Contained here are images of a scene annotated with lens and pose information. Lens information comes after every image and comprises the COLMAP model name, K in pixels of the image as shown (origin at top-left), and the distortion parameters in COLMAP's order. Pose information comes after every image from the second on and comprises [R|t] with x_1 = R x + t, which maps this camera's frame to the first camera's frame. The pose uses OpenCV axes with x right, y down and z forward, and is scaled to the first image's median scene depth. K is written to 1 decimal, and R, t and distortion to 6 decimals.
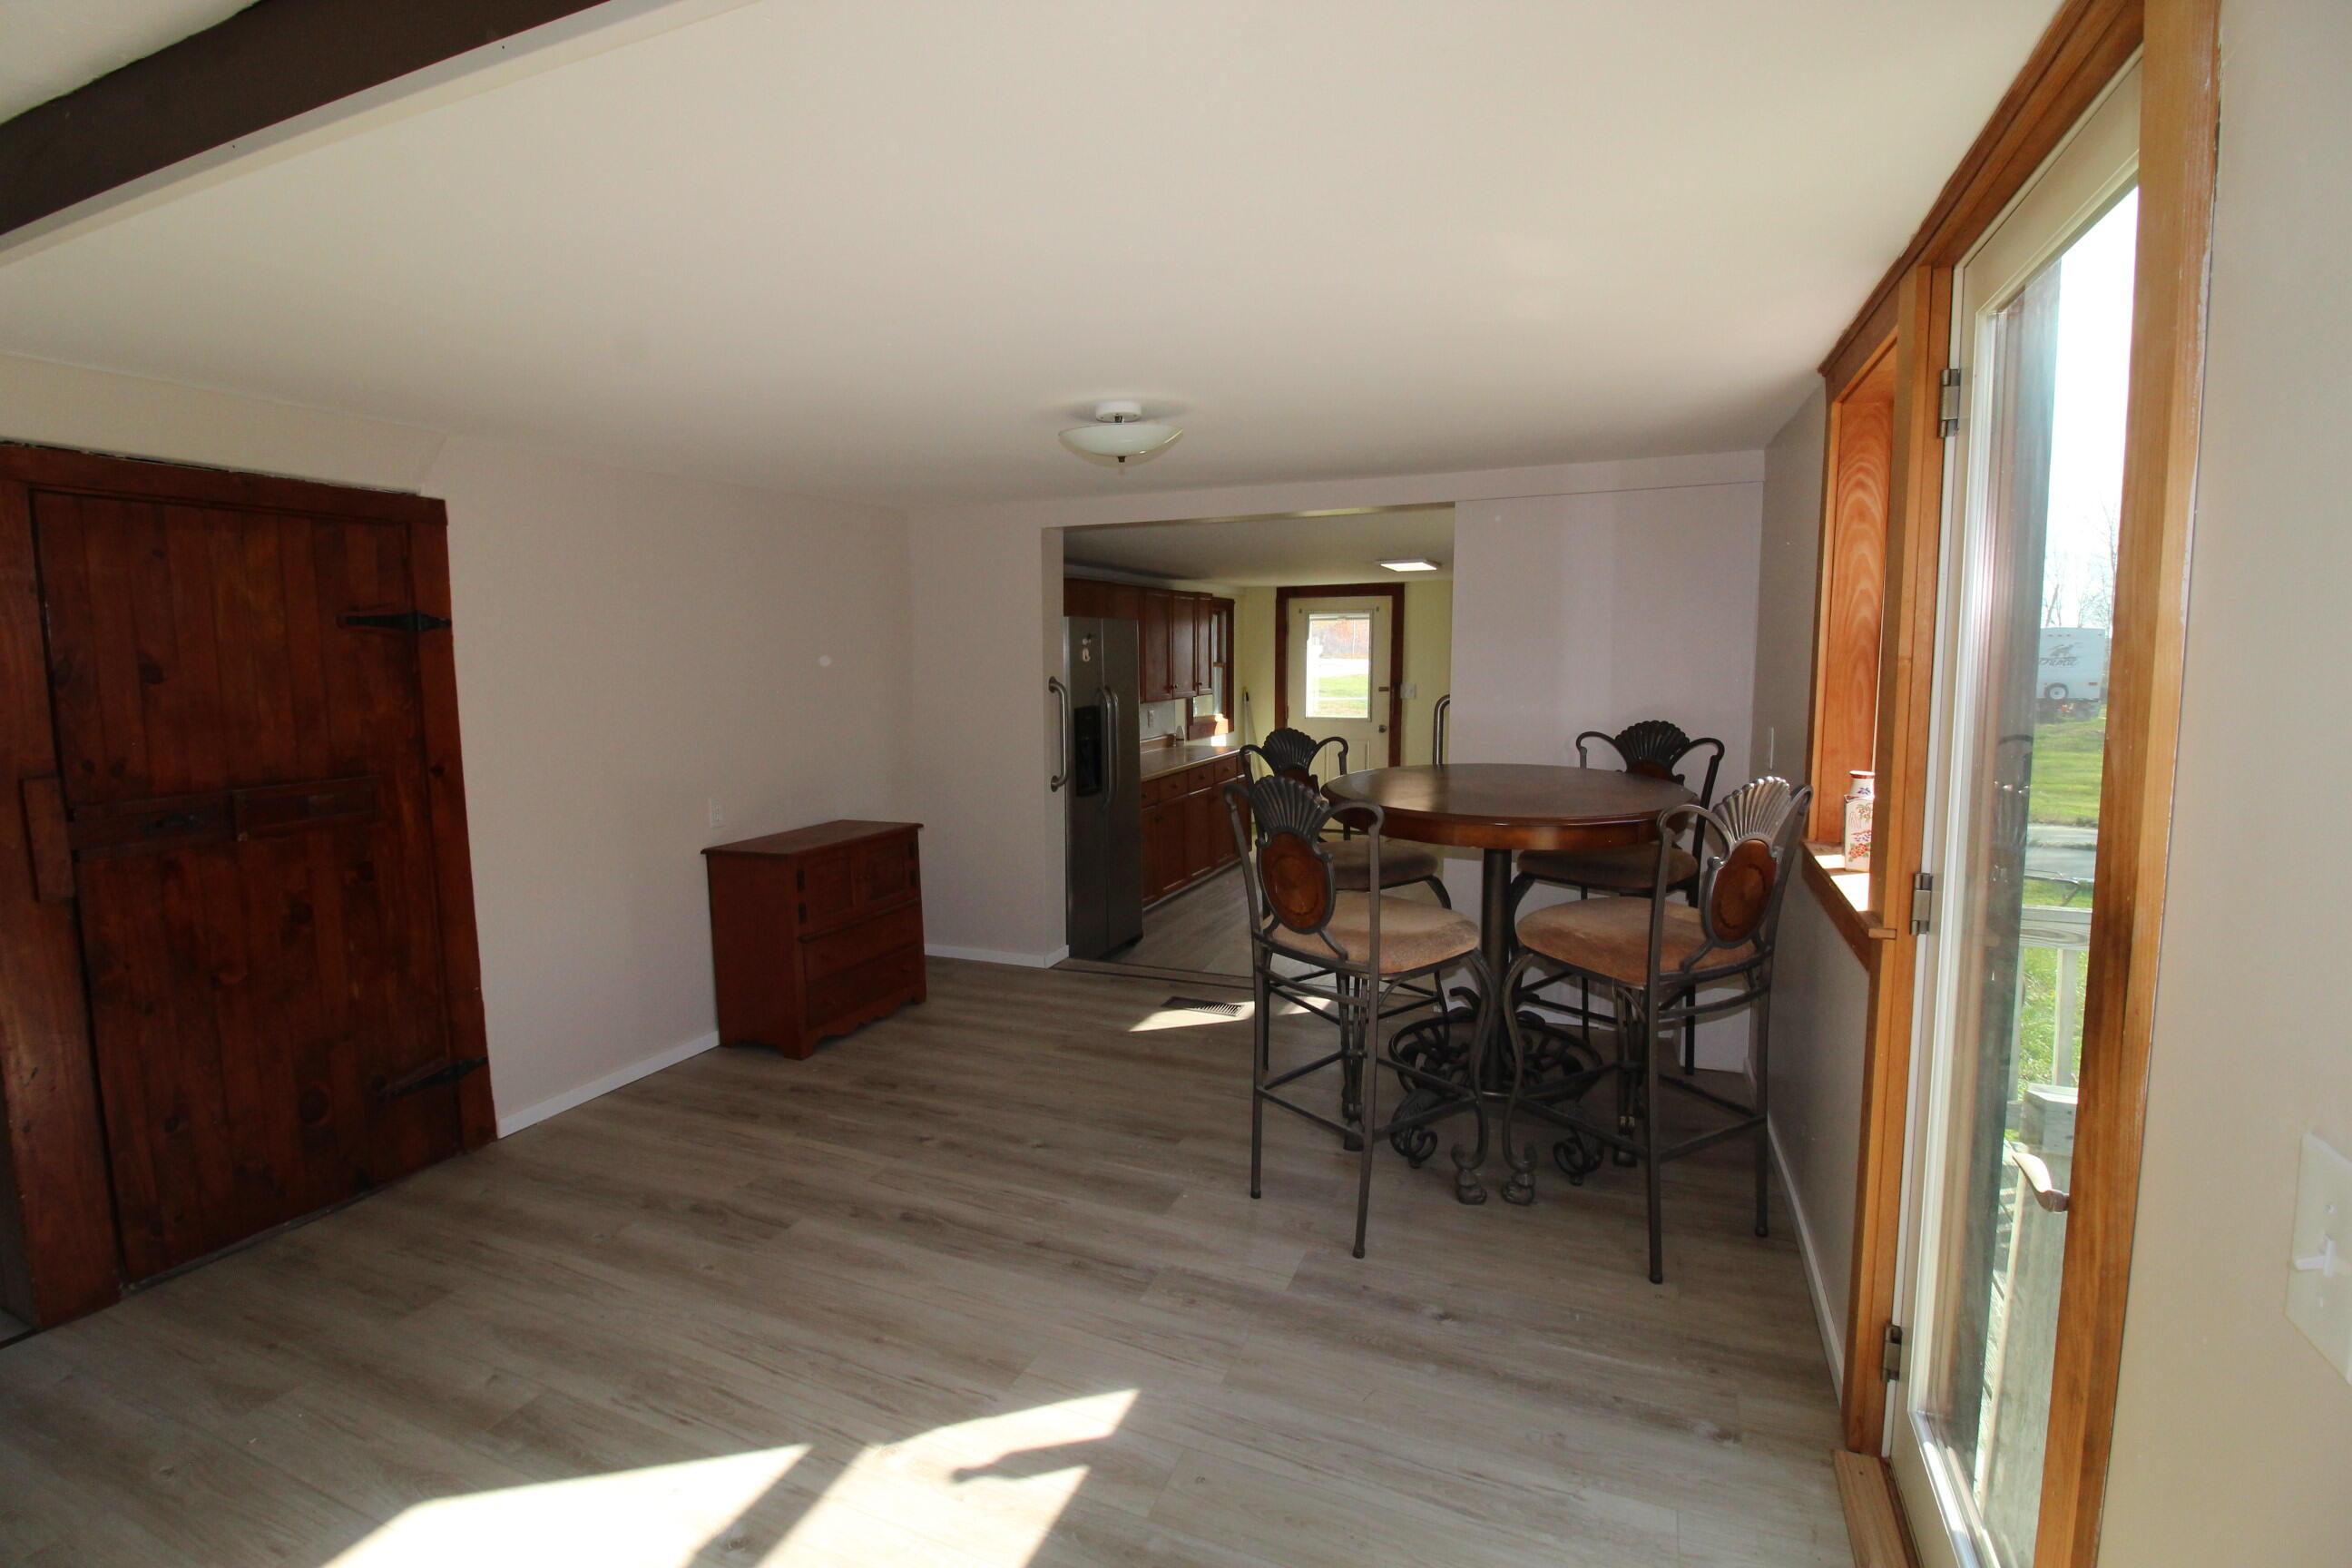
lens RADIAL K [[1115.4, 0, 1166.7], [0, 1115.4, 770.5], [0, 0, 1]] dist [-0.004852, -0.010903]
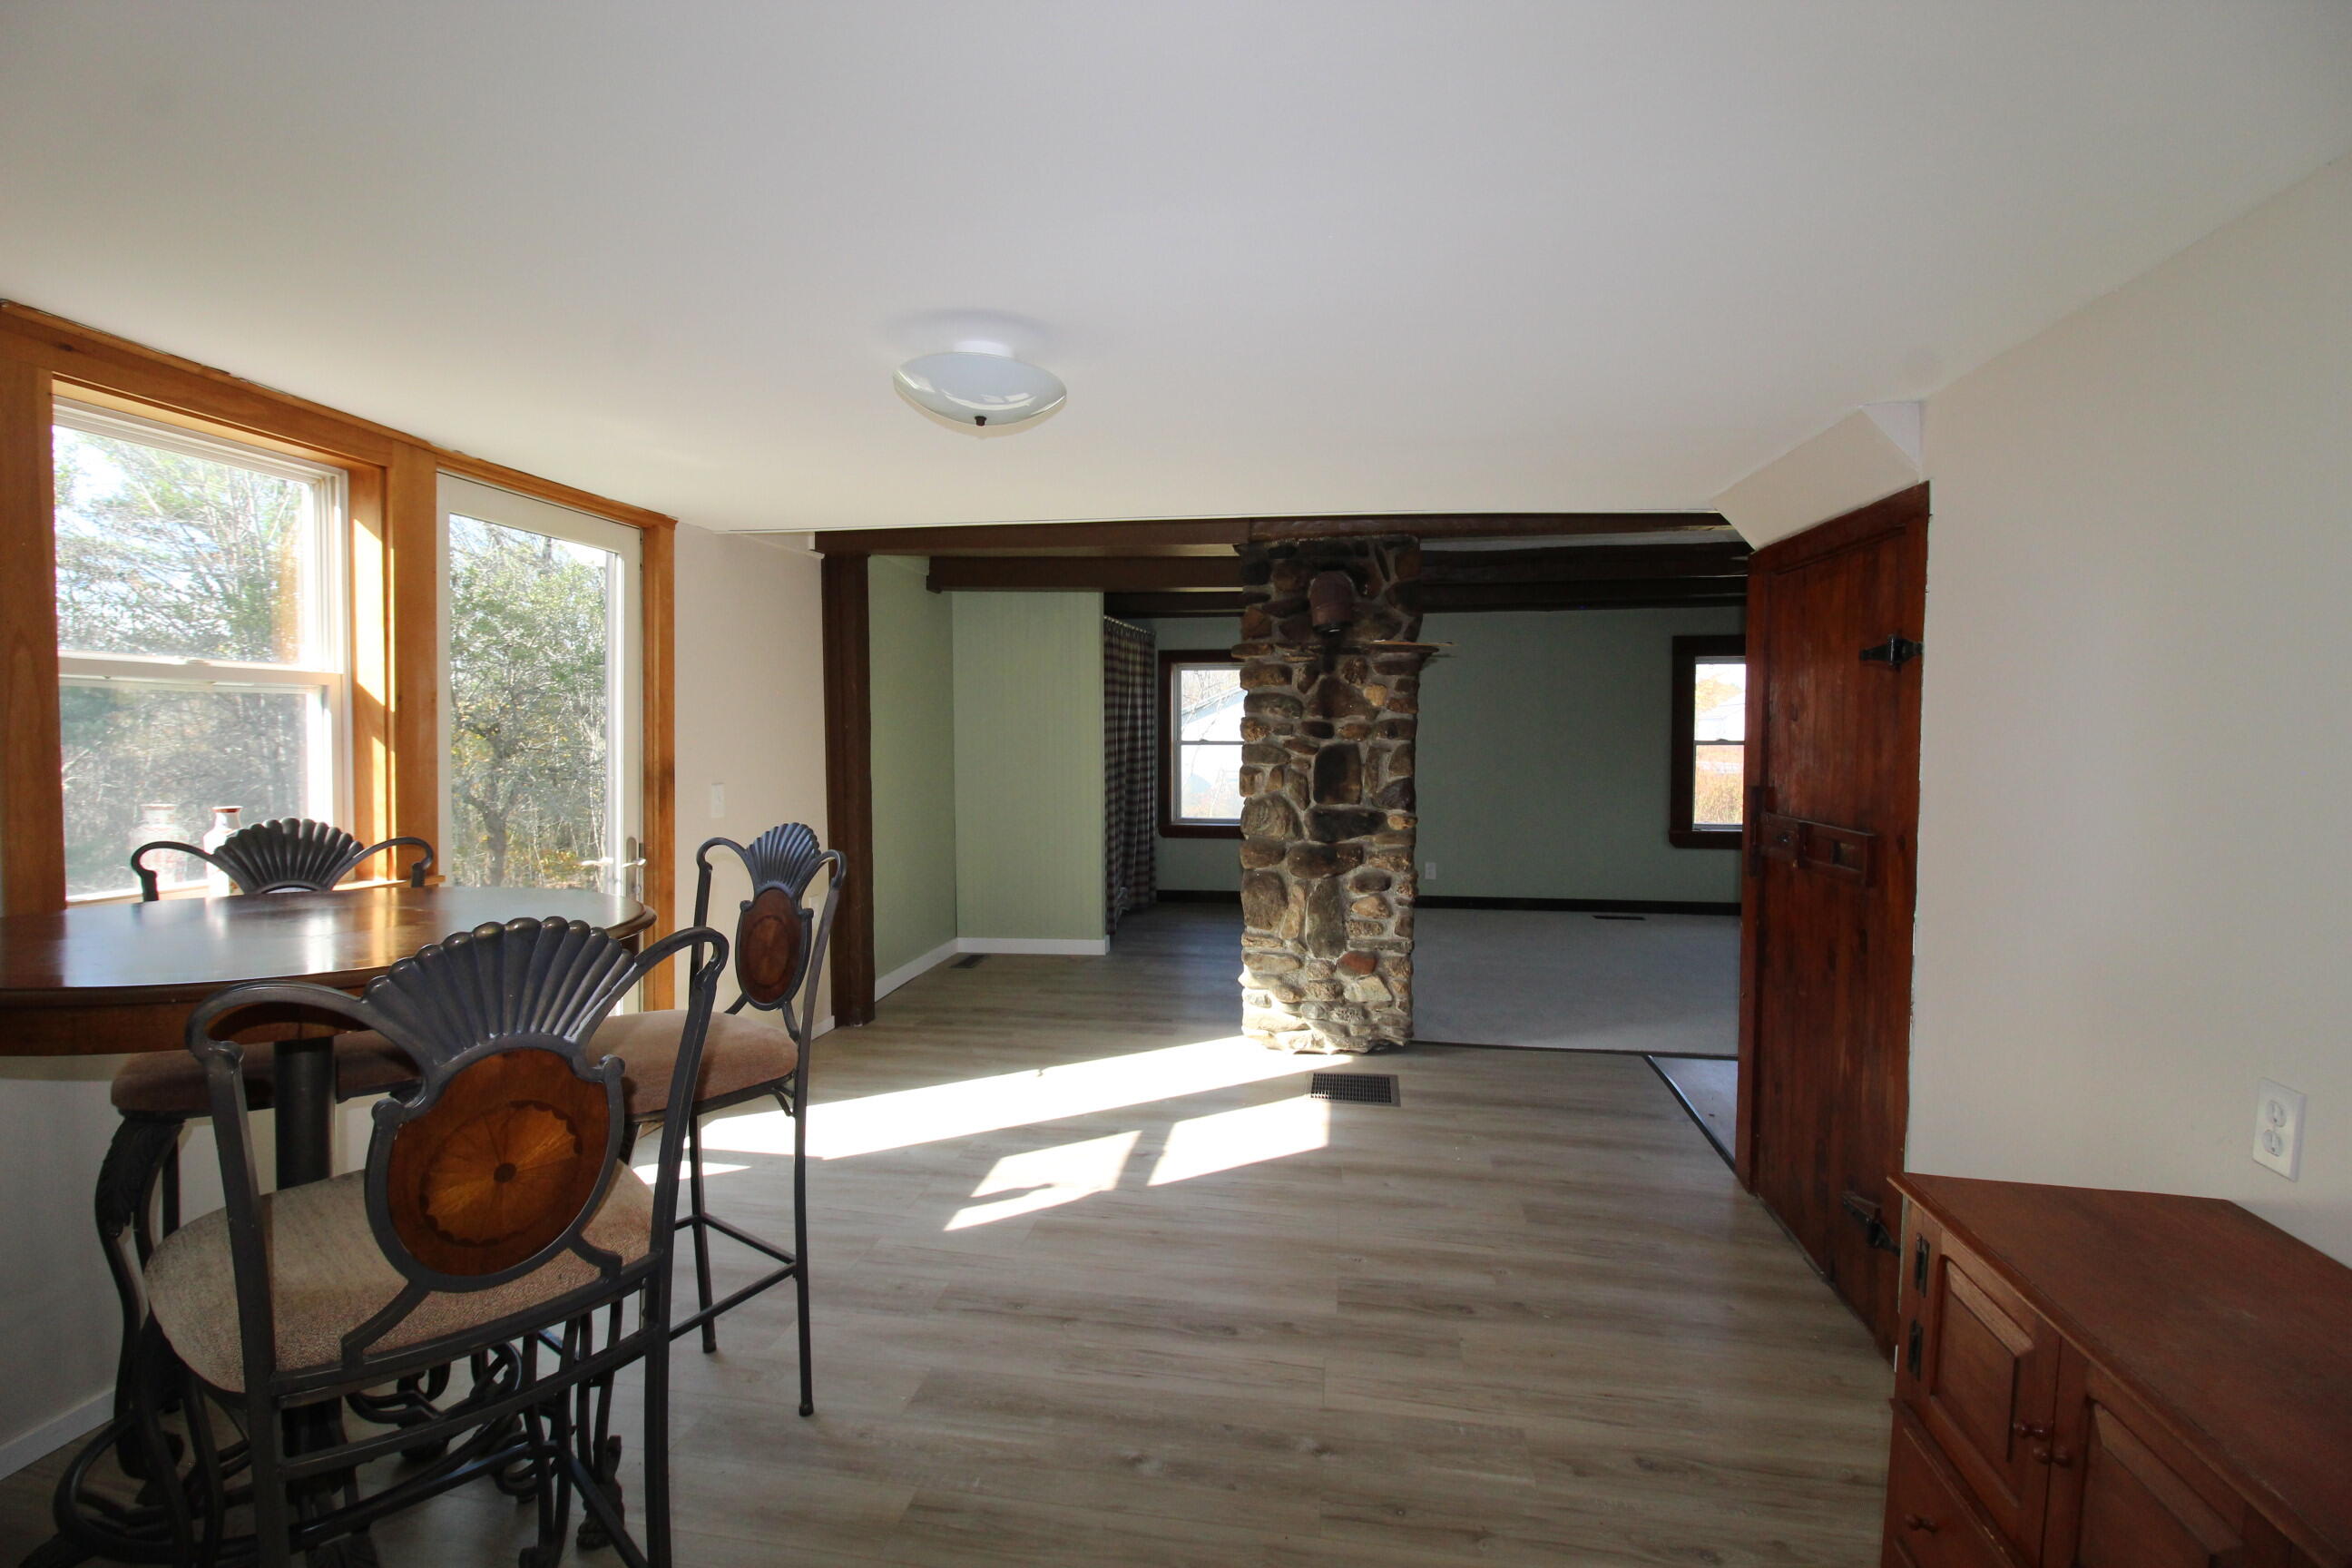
lens RADIAL K [[1115.4, 0, 1171.4], [0, 1115.4, 777.8], [0, 0, 1]] dist [-0.004852, -0.010903]
pose [[-0.972734, 0.006636, -0.231827, 0.011960], [-0.029304, 0.988063, 0.151240, -0.167791], [0.230063, 0.153910, -0.960928, 1.856784]]
